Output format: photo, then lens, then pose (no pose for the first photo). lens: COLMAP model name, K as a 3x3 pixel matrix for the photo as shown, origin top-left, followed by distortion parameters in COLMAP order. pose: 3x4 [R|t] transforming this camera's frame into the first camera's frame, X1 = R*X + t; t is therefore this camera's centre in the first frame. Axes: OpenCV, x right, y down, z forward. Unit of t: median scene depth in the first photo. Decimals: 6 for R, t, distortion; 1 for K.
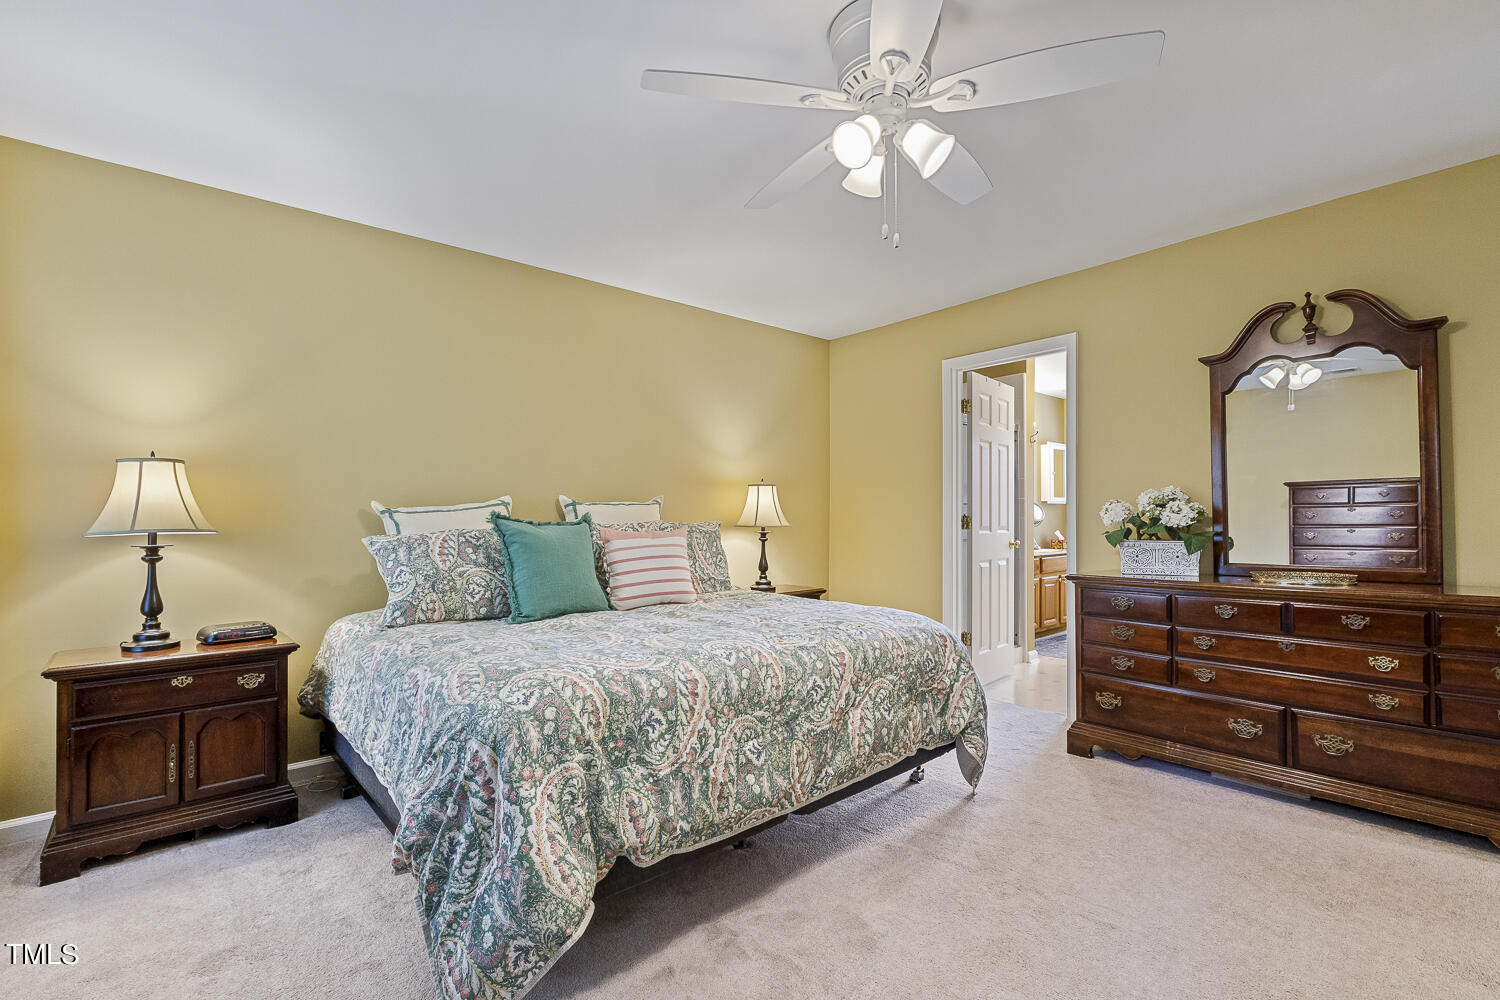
lens RADIAL K [[680.0, 0, 746.3], [0, 680.0, 521.8], [0, 0, 1]] dist [0.007531, 0.000321]
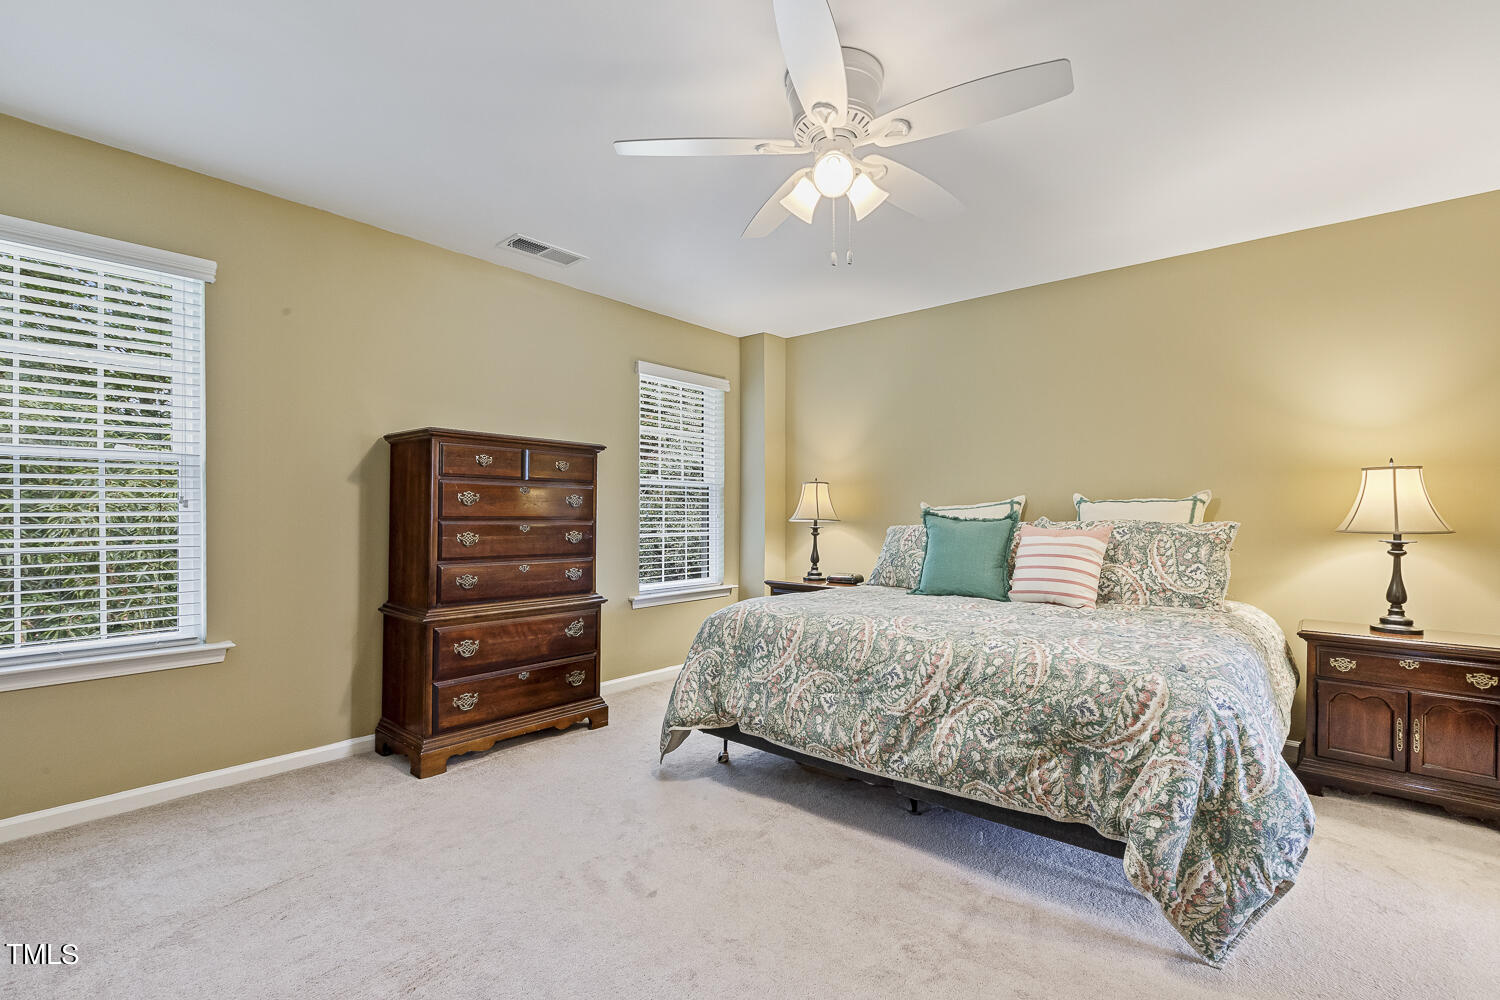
lens RADIAL K [[666.5, 0, 749.0], [0, 666.5, 513.9], [0, 0, 1]] dist [0.002451, 0.000084]
pose [[0.146393, 0.008025, -0.989194, 1.089171], [-0.012772, 0.999899, 0.006222, -0.013025], [0.989144, 0.011723, 0.146481, 0.606494]]
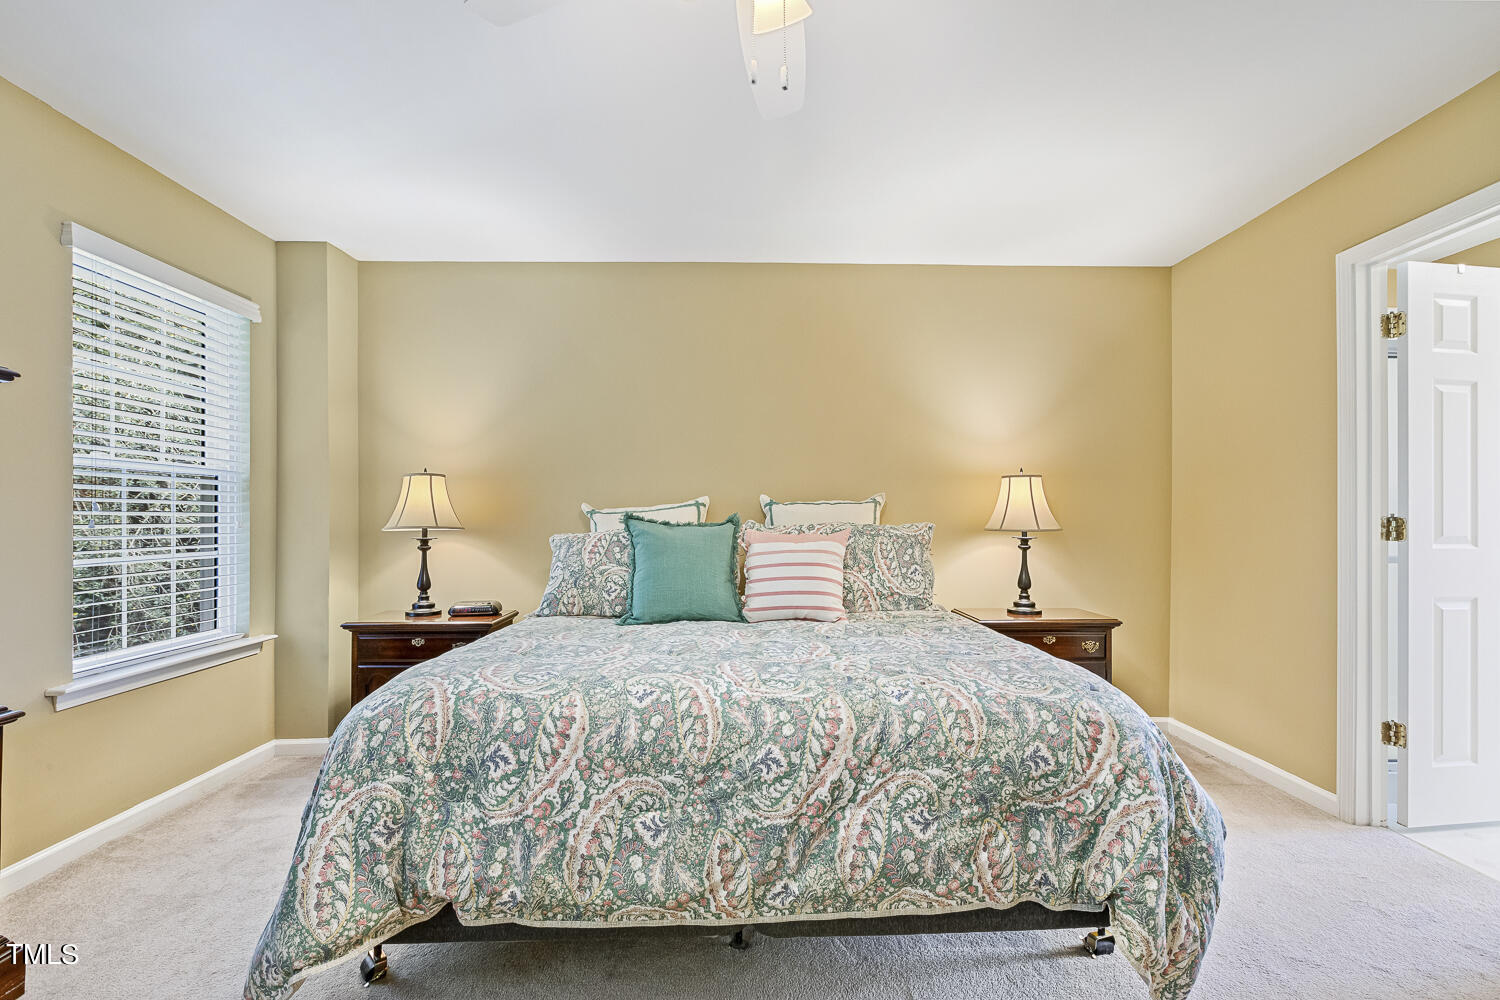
lens RADIAL K [[666.5, 0, 749.0], [0, 666.5, 513.9], [0, 0, 1]] dist [0.002451, 0.000084]
pose [[0.771388, -0.001228, -0.636363, 0.516057], [-0.005771, 0.999944, -0.008926, -0.005818], [0.636338, 0.010558, 0.771338, 0.444466]]
